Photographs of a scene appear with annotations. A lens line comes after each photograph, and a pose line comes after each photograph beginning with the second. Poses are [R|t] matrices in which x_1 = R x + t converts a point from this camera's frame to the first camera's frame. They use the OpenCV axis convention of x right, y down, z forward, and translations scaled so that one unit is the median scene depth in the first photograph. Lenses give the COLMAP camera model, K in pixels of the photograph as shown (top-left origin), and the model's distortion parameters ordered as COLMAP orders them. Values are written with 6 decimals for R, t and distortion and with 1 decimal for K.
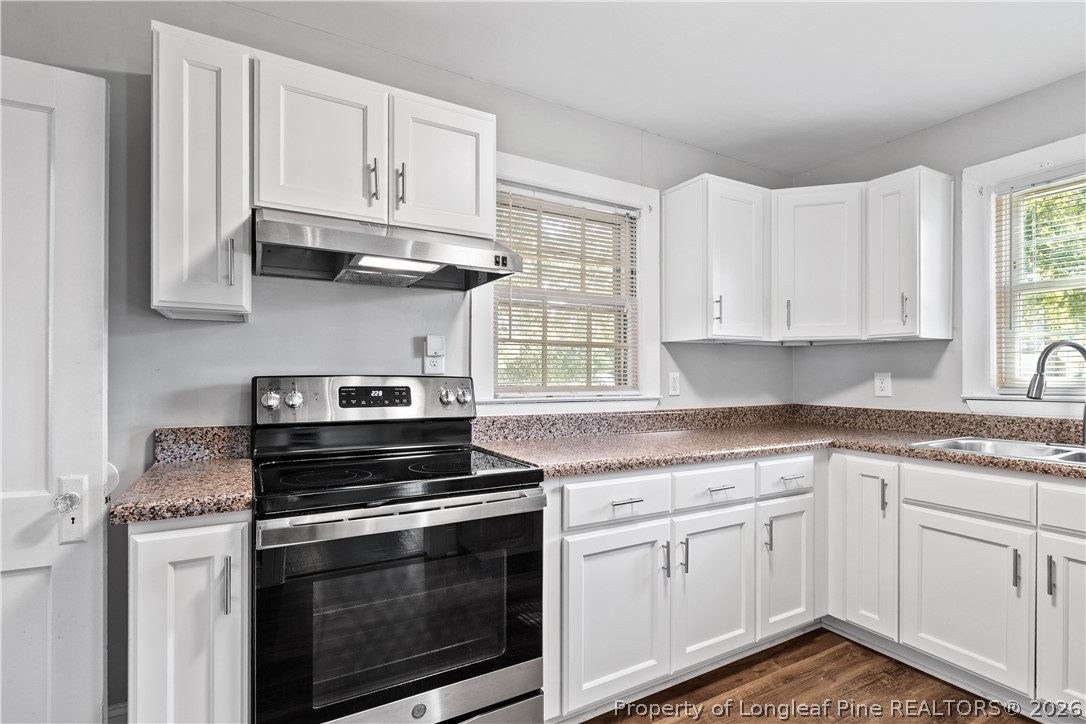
lens RADIAL K [[514.3, 0, 544.7], [0, 514.3, 368.6], [0, 0, 1]] dist [0.001515, 0.000361]
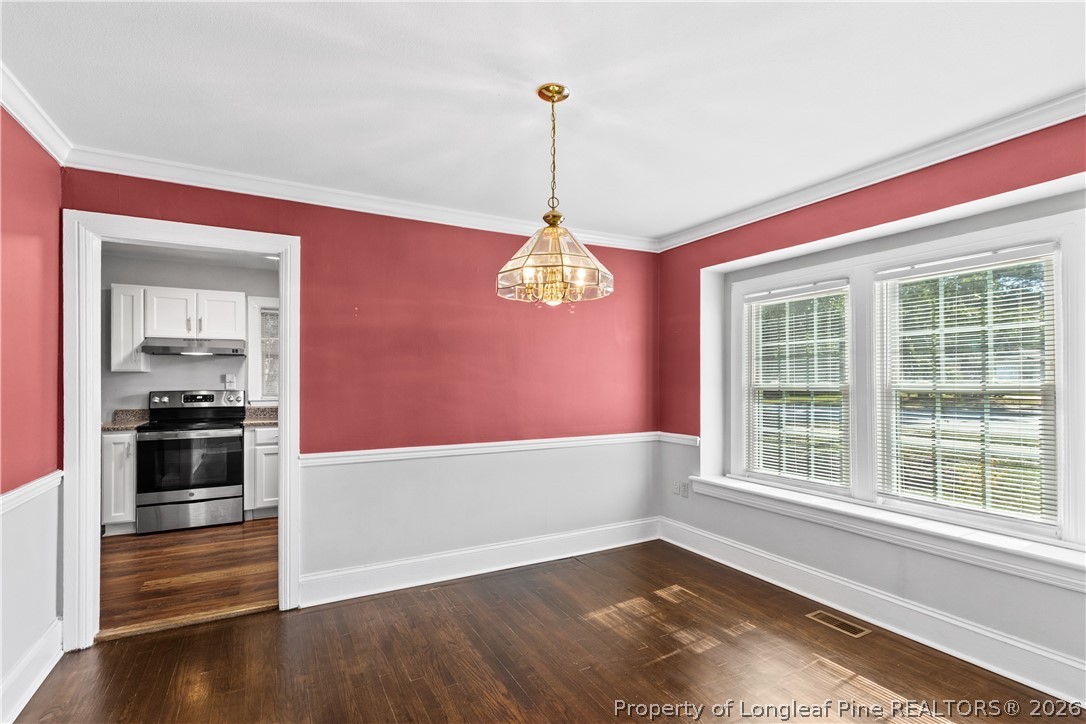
lens RADIAL K [[514.3, 0, 548.2], [0, 514.3, 370.4], [0, 0, 1]] dist [0.001515, 0.000361]
pose [[0.999975, -0.000864, -0.006984, 1.308801], [0.000885, 0.999995, 0.003115, -0.085817], [0.006981, -0.003121, 0.999971, -1.446084]]
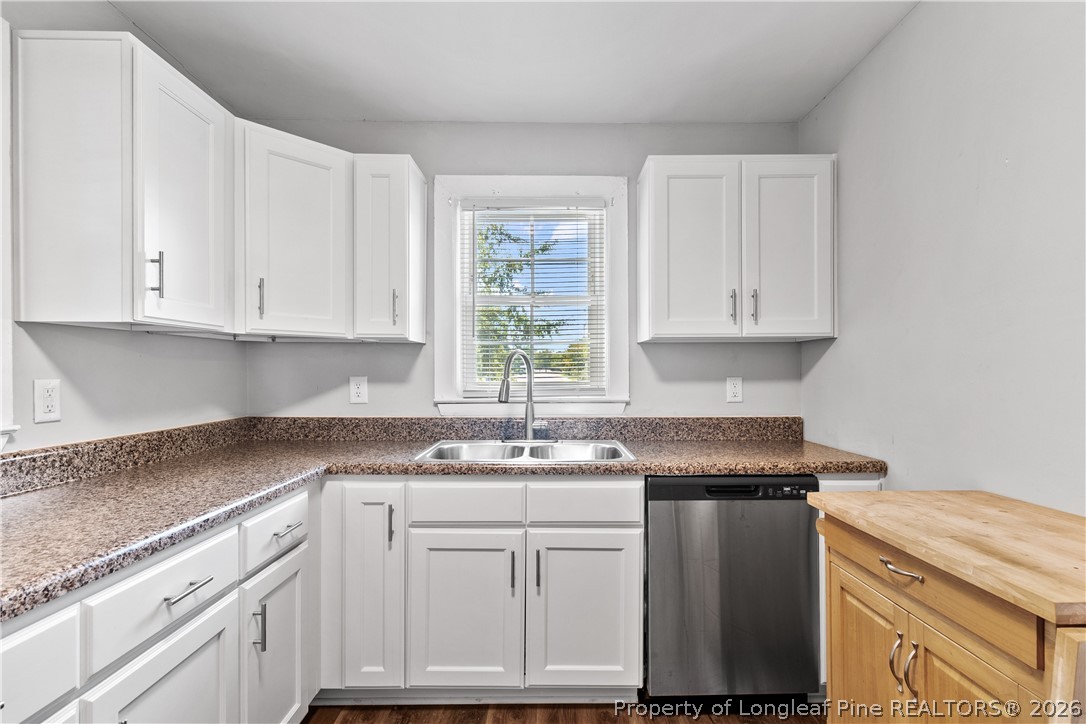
lens RADIAL K [[514.3, 0, 544.5], [0, 514.3, 373.3], [0, 0, 1]] dist [0.001515, 0.000361]
pose [[0.477903, -0.002807, 0.878408, 0.032166], [-0.012337, 0.999875, 0.009907, -0.013175], [-0.878326, -0.015572, 0.477808, 0.357004]]
